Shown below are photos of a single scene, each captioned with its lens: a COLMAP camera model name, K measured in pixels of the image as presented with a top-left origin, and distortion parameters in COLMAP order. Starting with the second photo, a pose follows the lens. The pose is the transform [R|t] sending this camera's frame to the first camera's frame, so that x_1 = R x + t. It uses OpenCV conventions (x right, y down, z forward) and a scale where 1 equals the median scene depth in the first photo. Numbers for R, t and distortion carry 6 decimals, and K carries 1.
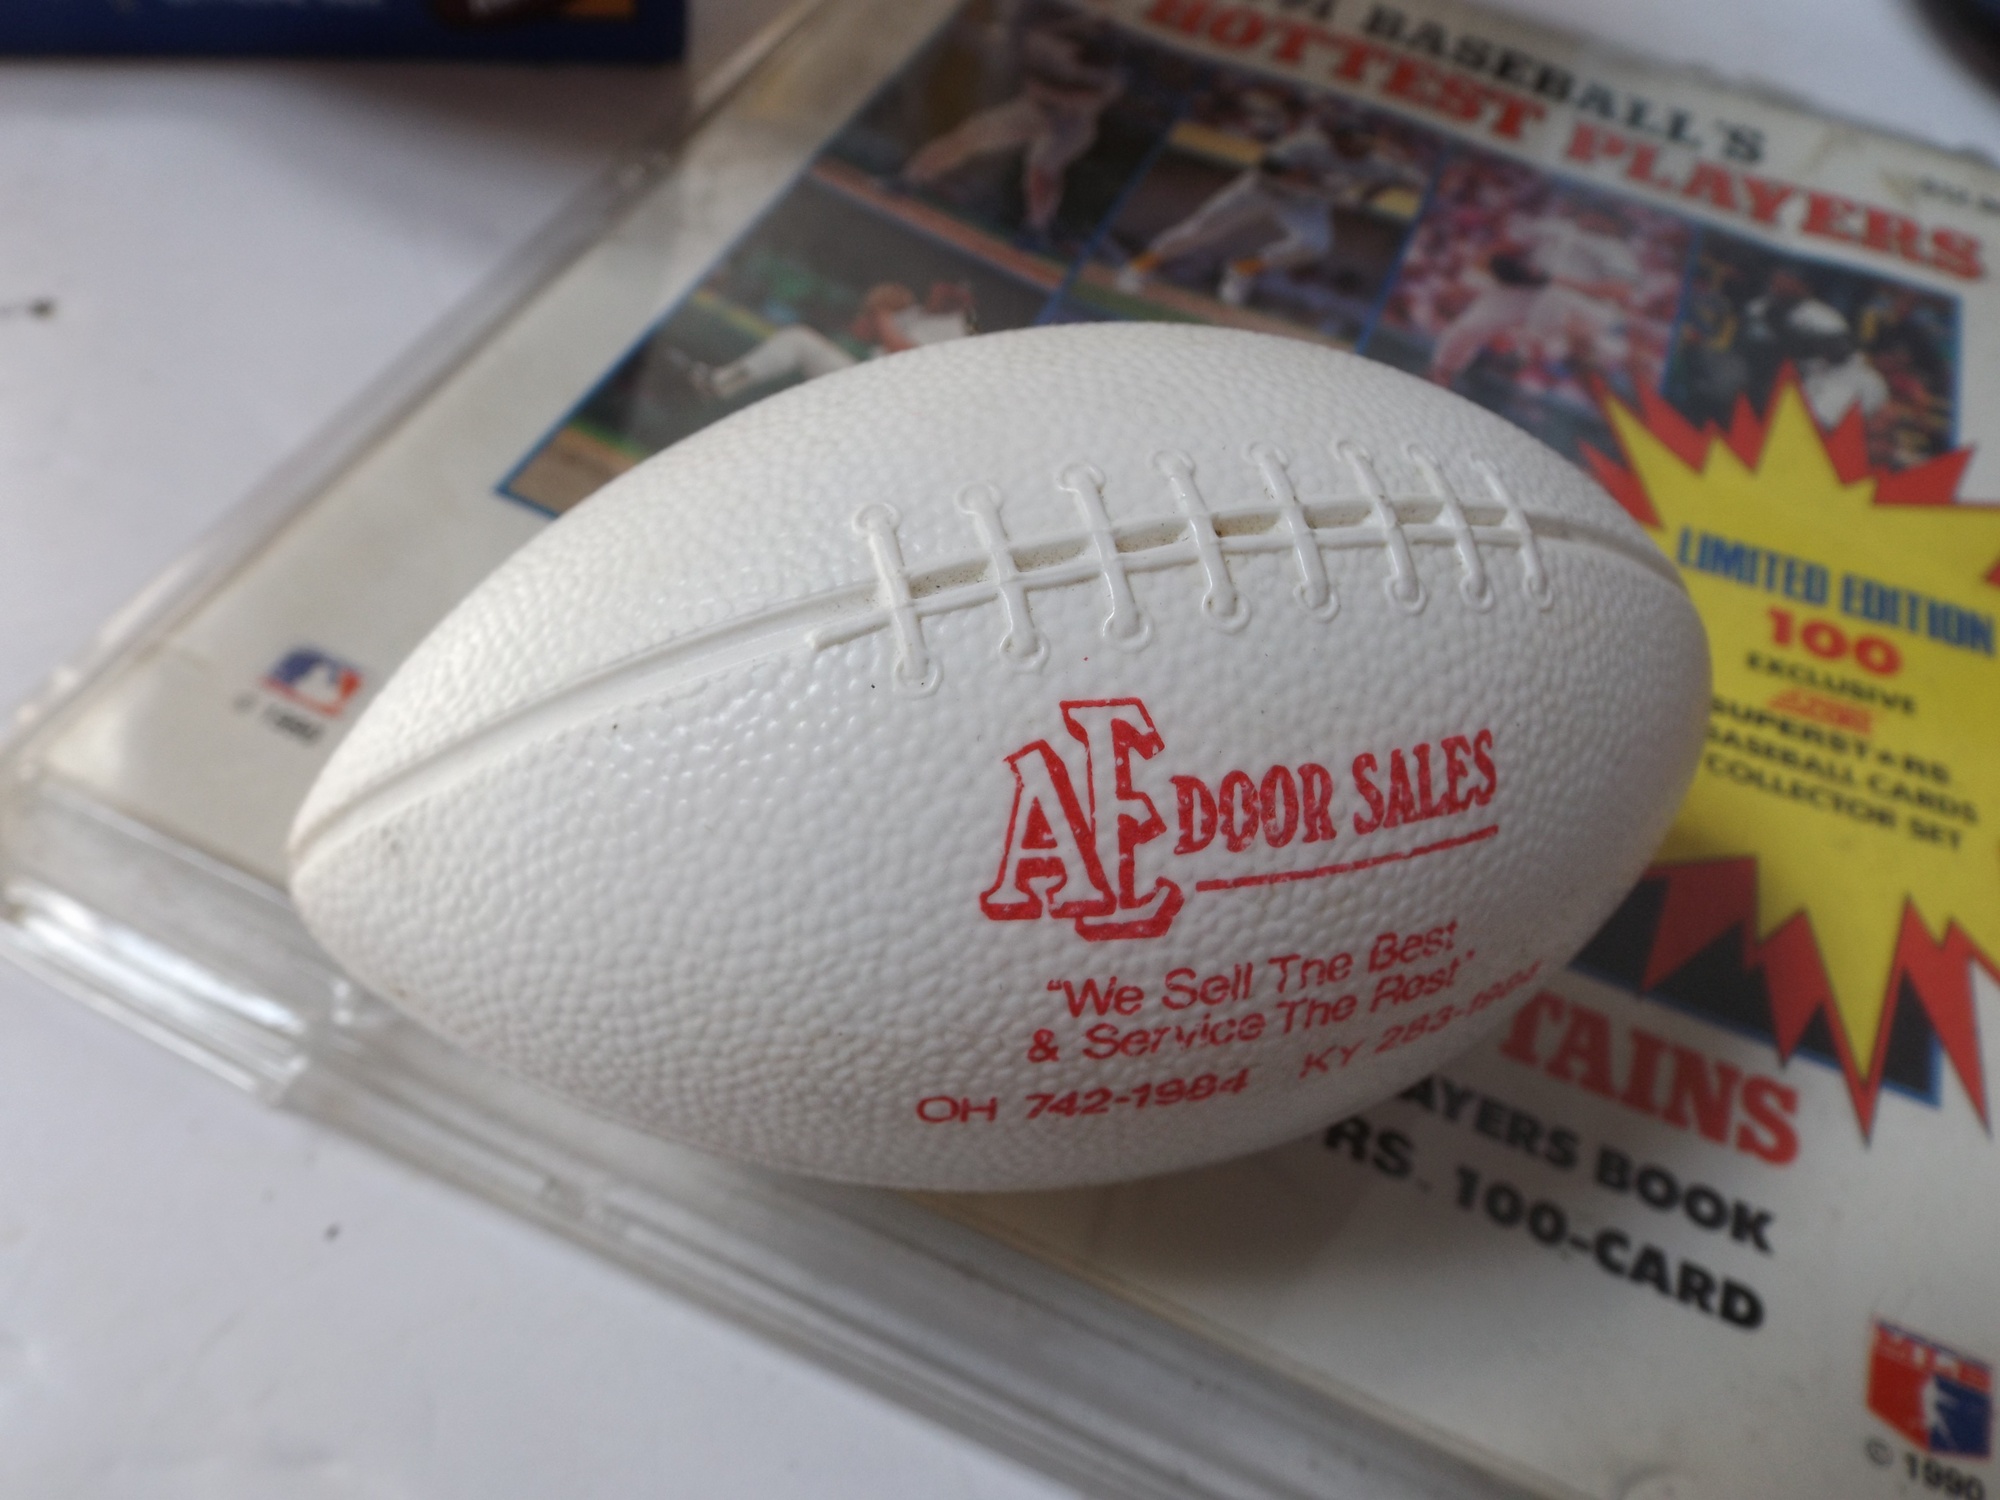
lens RADIAL K [[1430.9, 0, 995.3], [0, 1430.9, 749.5], [0, 0, 1]] dist [0.016943, -0.028096]
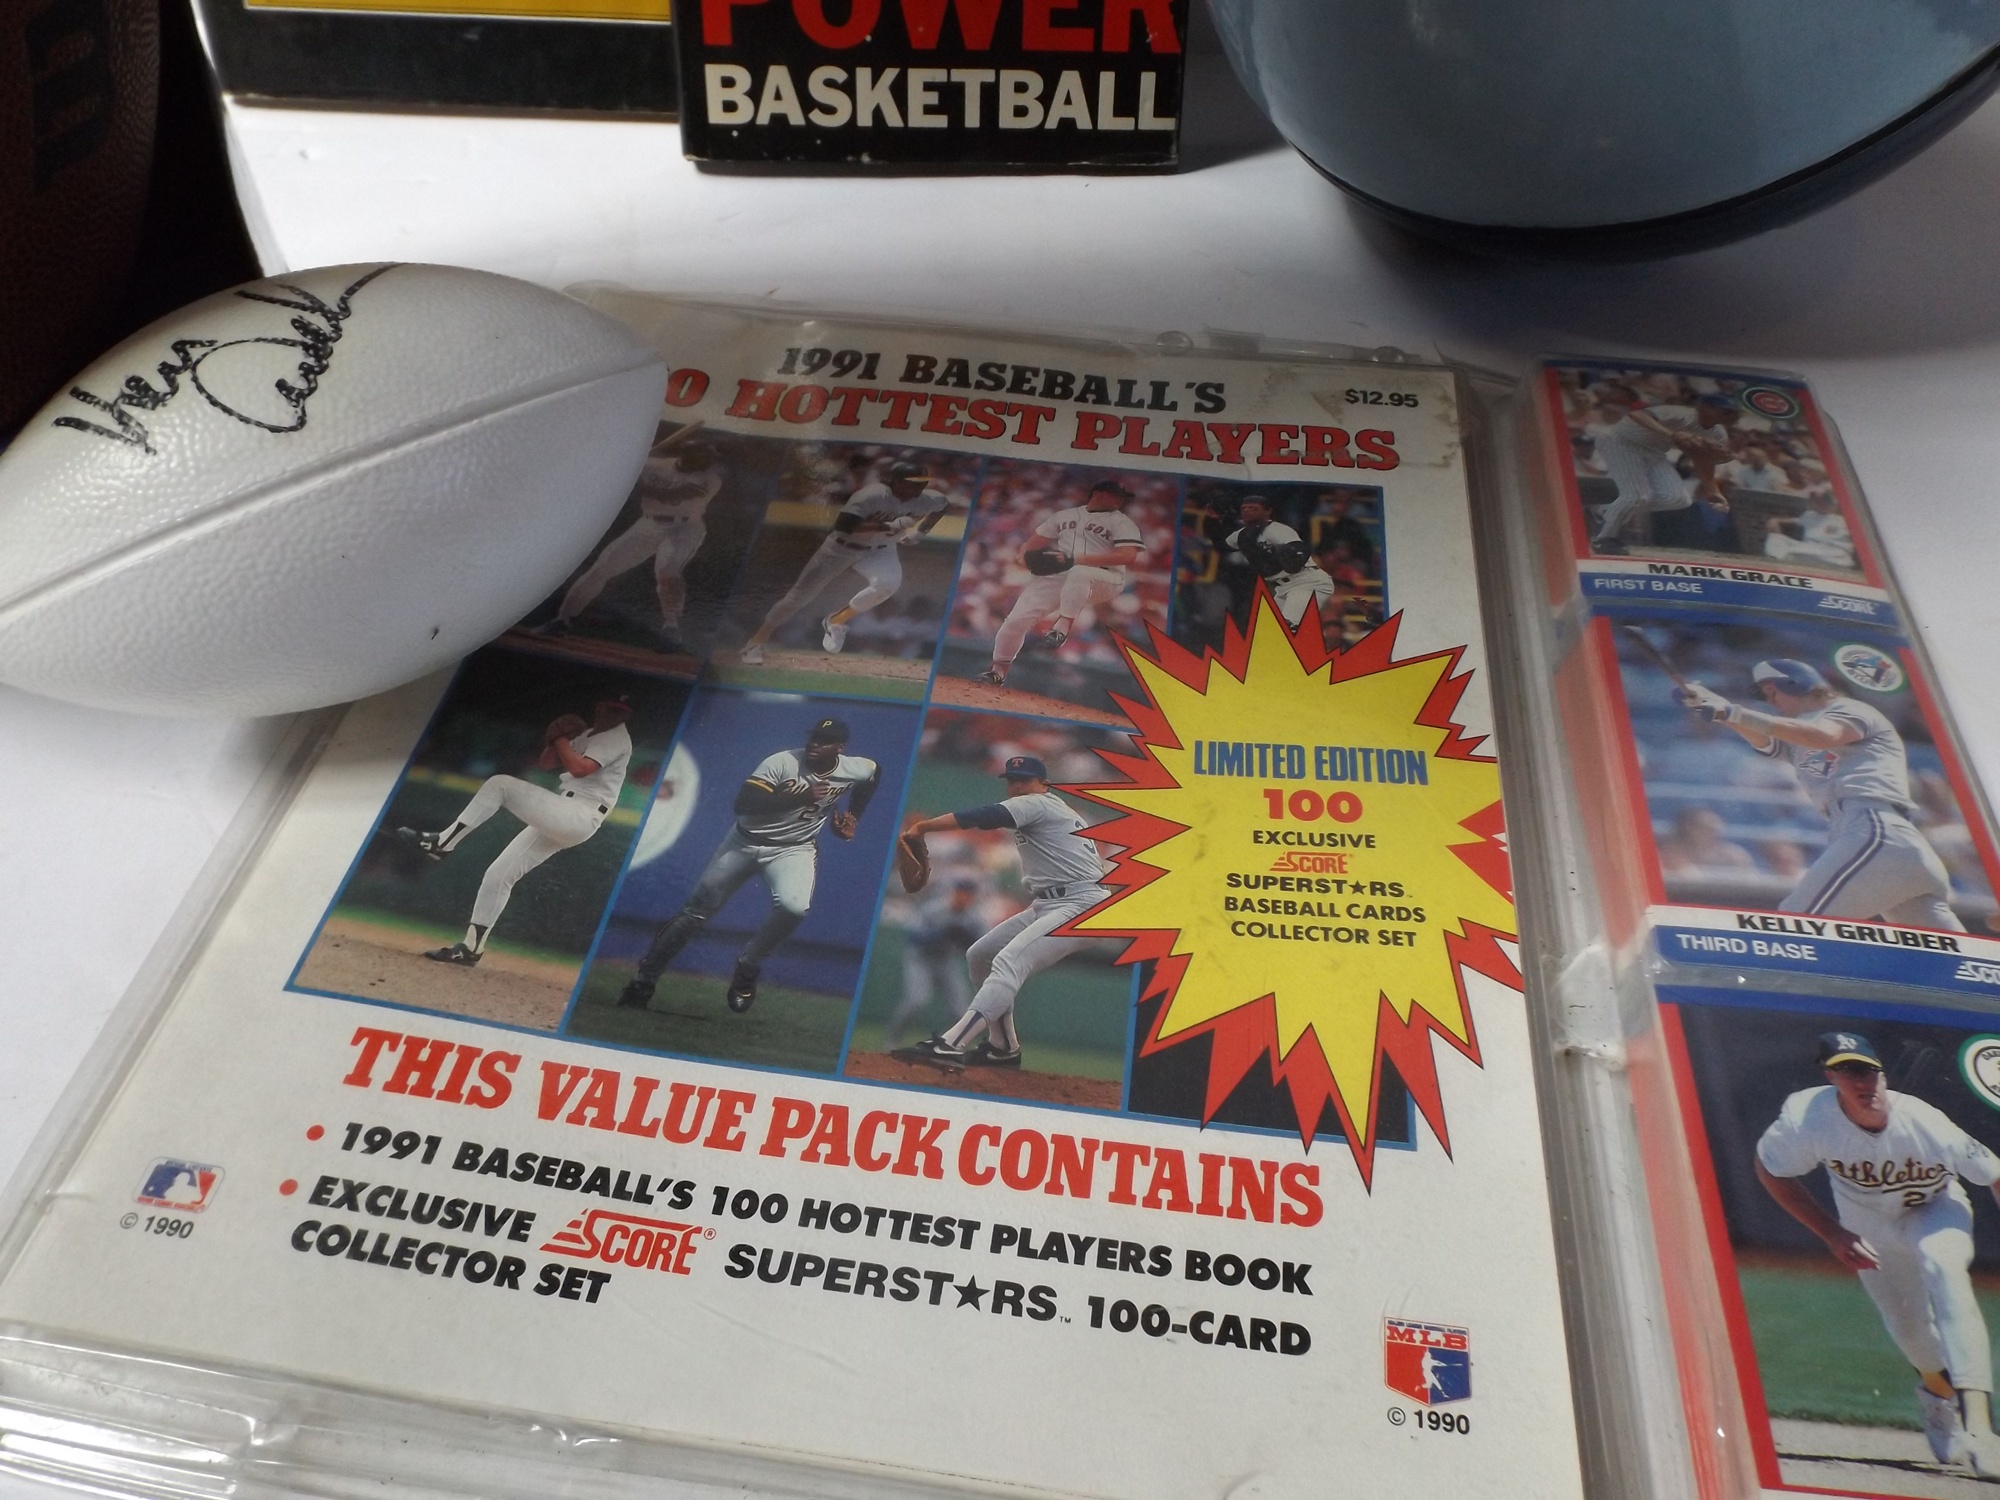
lens RADIAL K [[1430.9, 0, 998.2], [0, 1430.9, 749.5], [0, 0, 1]] dist [0.016943, -0.028096]
pose [[0.959648, -0.265138, 0.093687, 0.184074], [0.271886, 0.959894, -0.068423, -0.111014], [-0.071788, 0.091134, 0.993248, -0.317078]]
